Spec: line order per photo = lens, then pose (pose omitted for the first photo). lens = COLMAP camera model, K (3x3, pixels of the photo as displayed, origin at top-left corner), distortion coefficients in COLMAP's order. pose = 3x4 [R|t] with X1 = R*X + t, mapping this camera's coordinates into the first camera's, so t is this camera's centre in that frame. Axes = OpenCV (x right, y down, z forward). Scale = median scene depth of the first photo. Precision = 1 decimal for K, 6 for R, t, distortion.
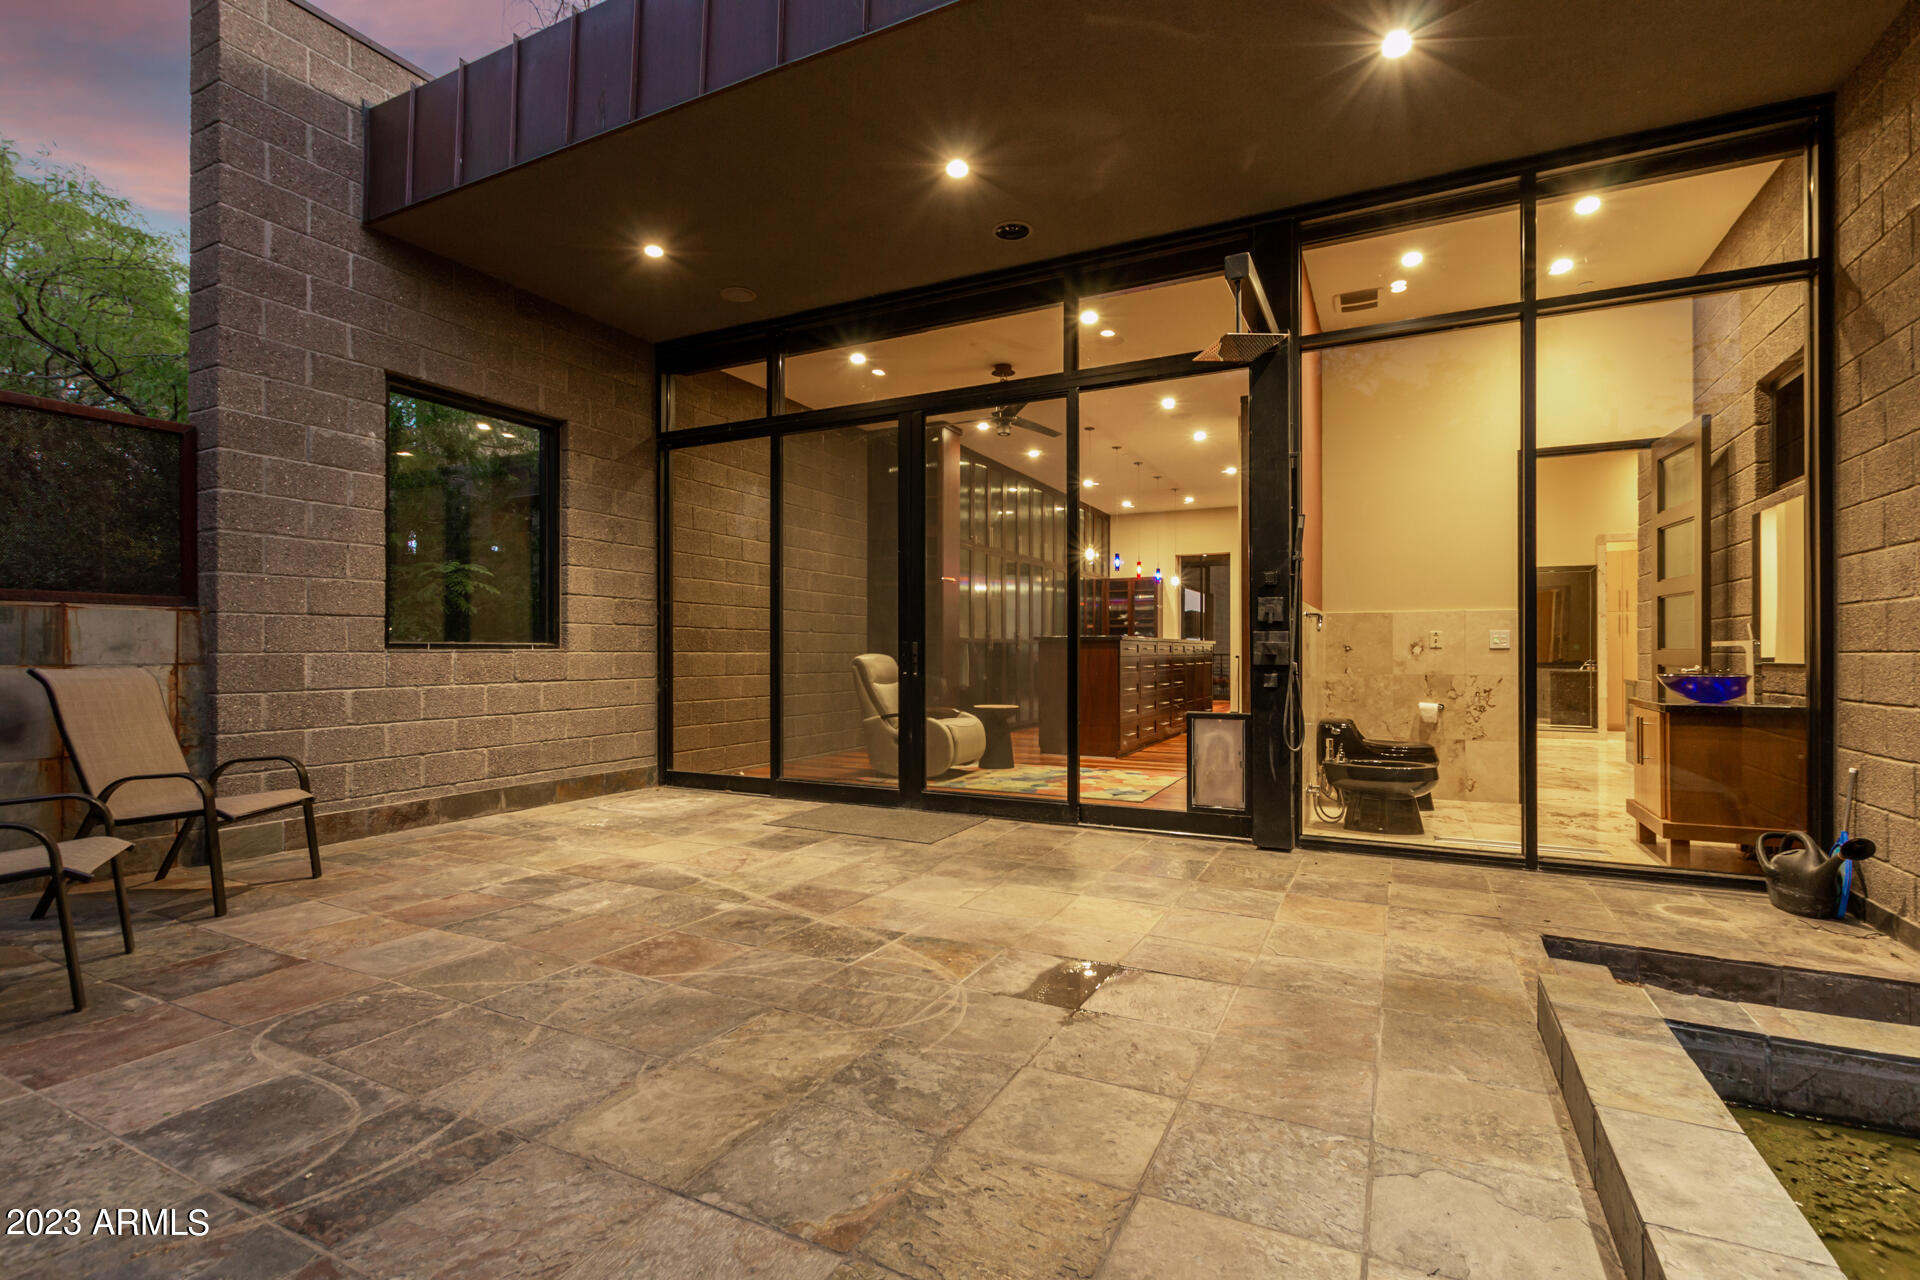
lens RADIAL K [[880.7, 0, 962.0], [0, 880.7, 662.2], [0, 0, 1]] dist [0.002185, -0.000365]
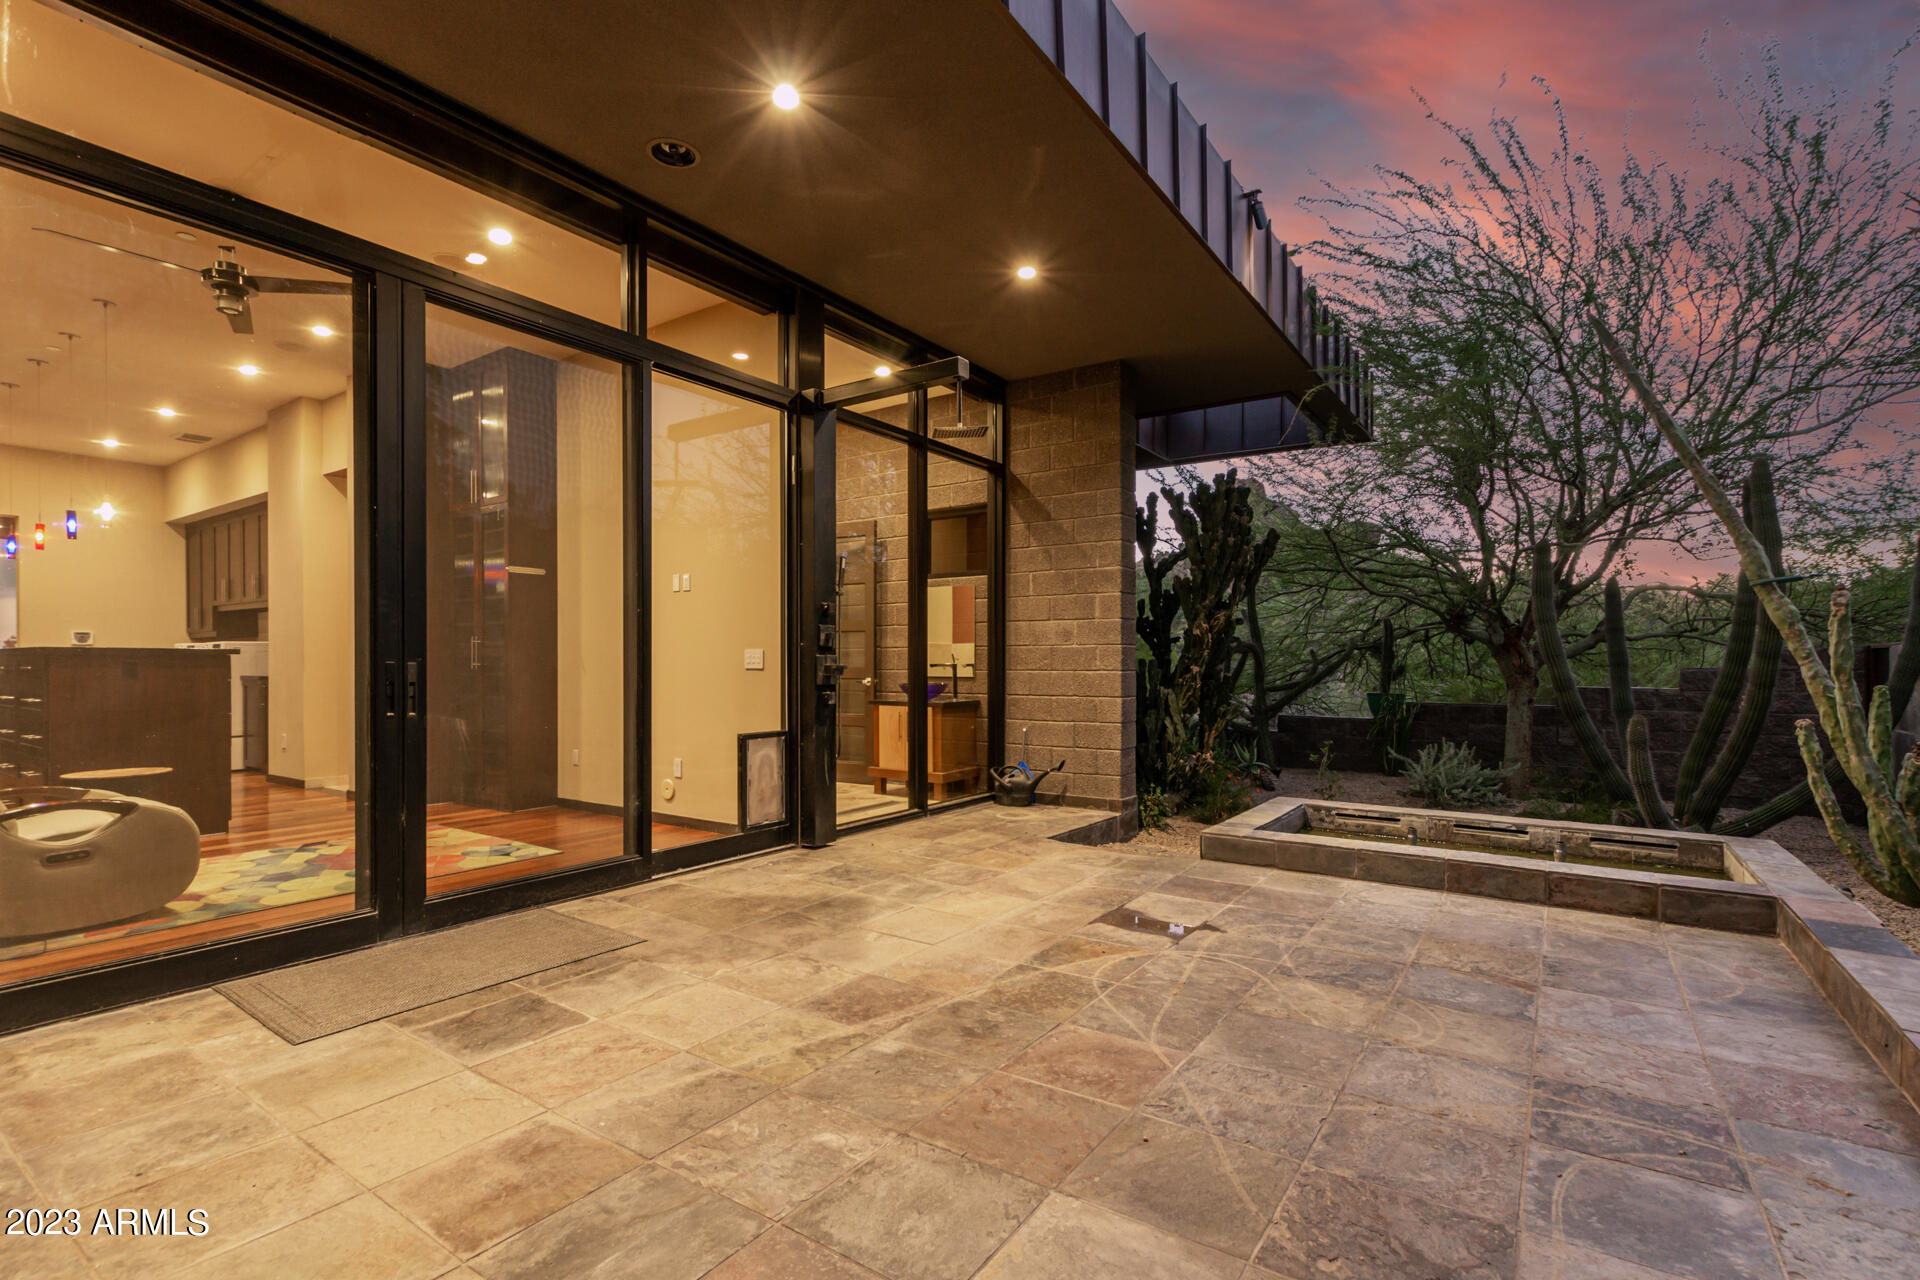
lens RADIAL K [[880.7, 0, 962.0], [0, 880.7, 662.2], [0, 0, 1]] dist [0.002185, -0.000365]
pose [[0.137381, -0.000477, 0.990518, -1.101580], [0.011328, 0.999935, -0.001089, -0.031961], [-0.990454, 0.011371, 0.137377, 0.970728]]
